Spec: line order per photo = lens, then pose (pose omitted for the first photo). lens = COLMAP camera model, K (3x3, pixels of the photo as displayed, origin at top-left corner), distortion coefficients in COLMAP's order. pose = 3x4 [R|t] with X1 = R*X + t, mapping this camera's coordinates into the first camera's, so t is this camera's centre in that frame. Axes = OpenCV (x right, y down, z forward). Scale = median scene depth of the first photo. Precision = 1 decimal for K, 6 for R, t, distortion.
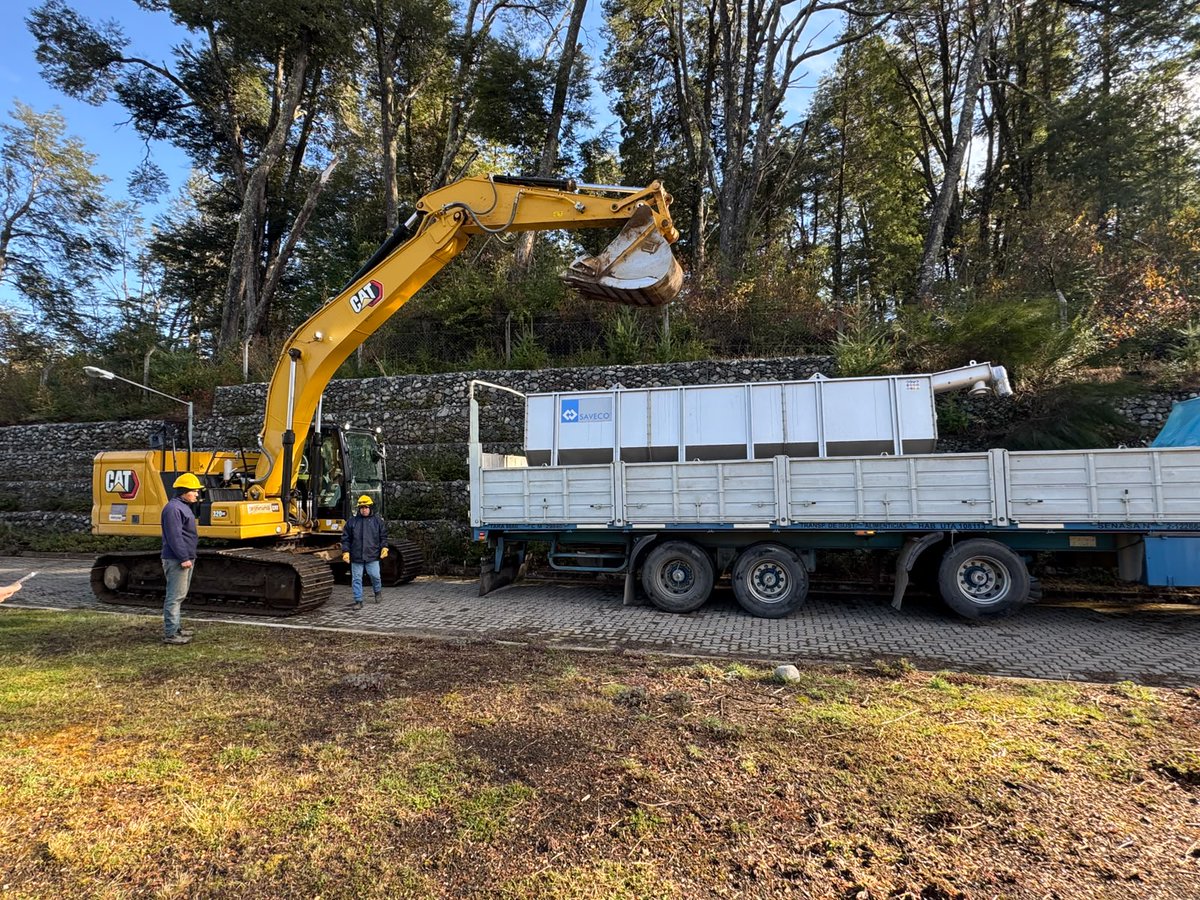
lens RADIAL K [[566.9, 0, 604.0], [0, 566.9, 449.3], [0, 0, 1]] dist [-0.003600, 0.001041]
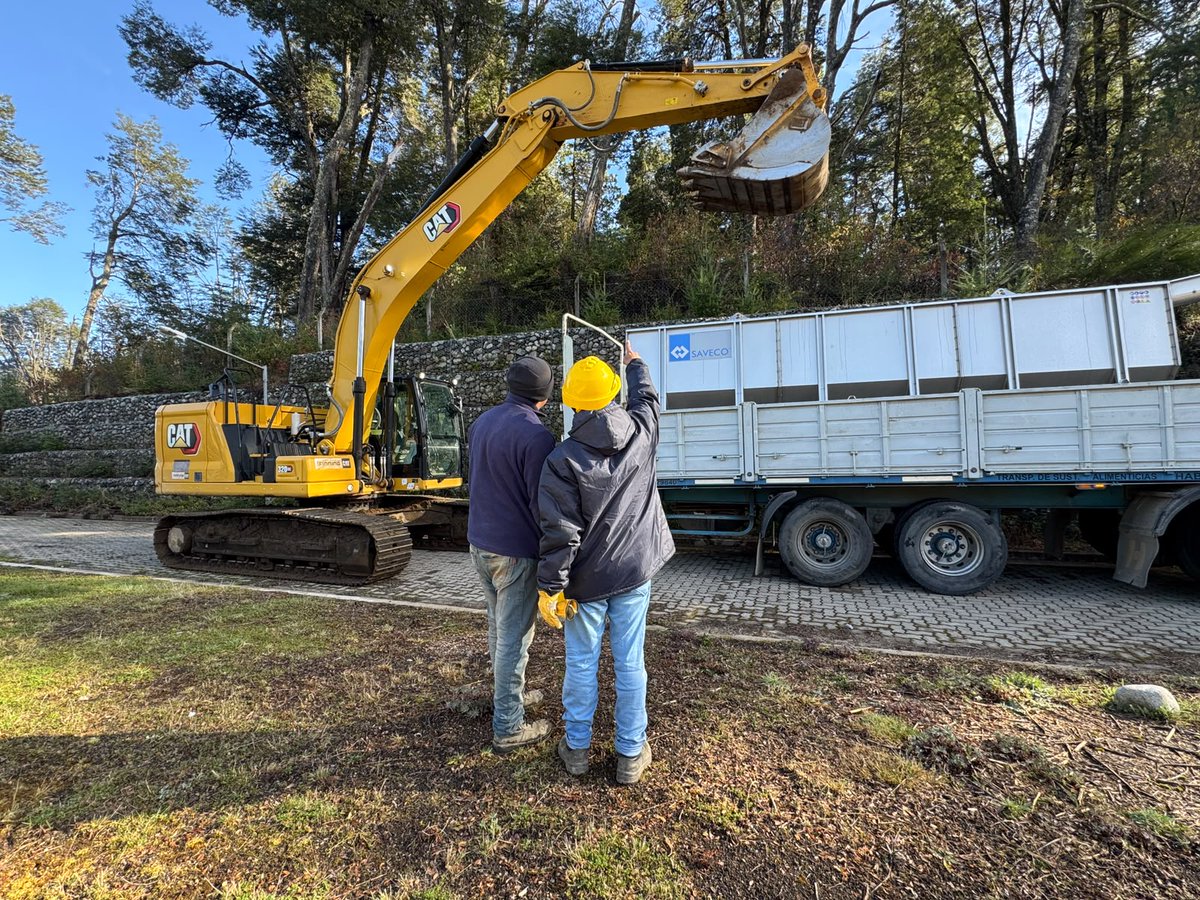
lens RADIAL K [[478.0, 0, 596.2], [0, 478.0, 451.1], [0, 0, 1]] dist [-0.002695, 0.000205]
pose [[0.998251, -0.005842, -0.058830, -0.136611], [0.007611, 0.999524, 0.029903, 0.061713], [0.058627, -0.030298, 0.997820, 0.261104]]
